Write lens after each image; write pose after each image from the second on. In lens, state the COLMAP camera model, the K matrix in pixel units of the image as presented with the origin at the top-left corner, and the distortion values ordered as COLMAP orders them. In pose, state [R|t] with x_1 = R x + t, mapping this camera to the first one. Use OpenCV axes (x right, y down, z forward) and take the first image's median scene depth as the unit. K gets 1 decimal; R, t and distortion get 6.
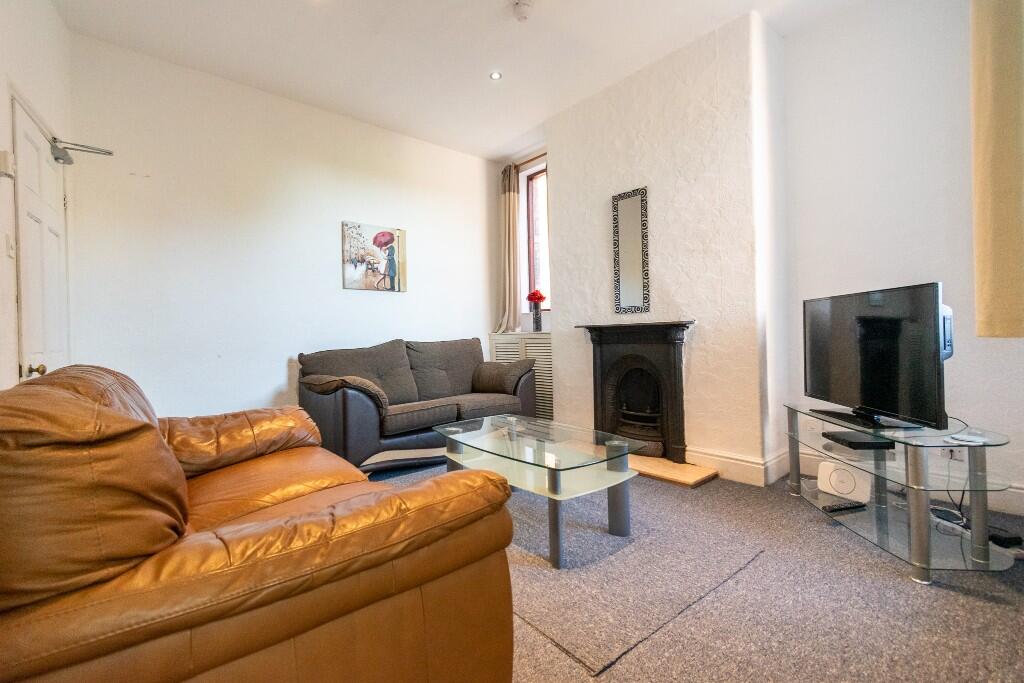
lens RADIAL K [[446.6, 0, 512.5], [0, 446.6, 341.8], [0, 0, 1]] dist [0.000269, -0.000015]
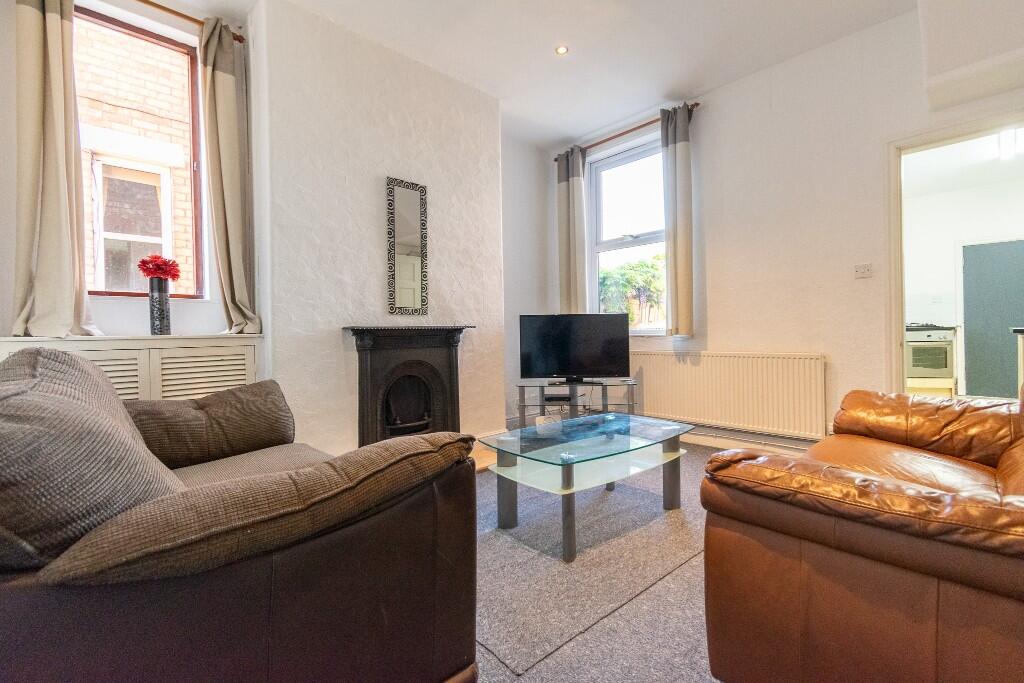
lens RADIAL K [[446.6, 0, 512.6], [0, 446.6, 333.3], [0, 0, 1]] dist [0.000269, -0.000015]
pose [[-0.051774, 0.012777, 0.998577, -0.657272], [0.028286, 0.999536, -0.011322, -0.010825], [-0.998258, 0.027660, -0.052111, 0.842367]]
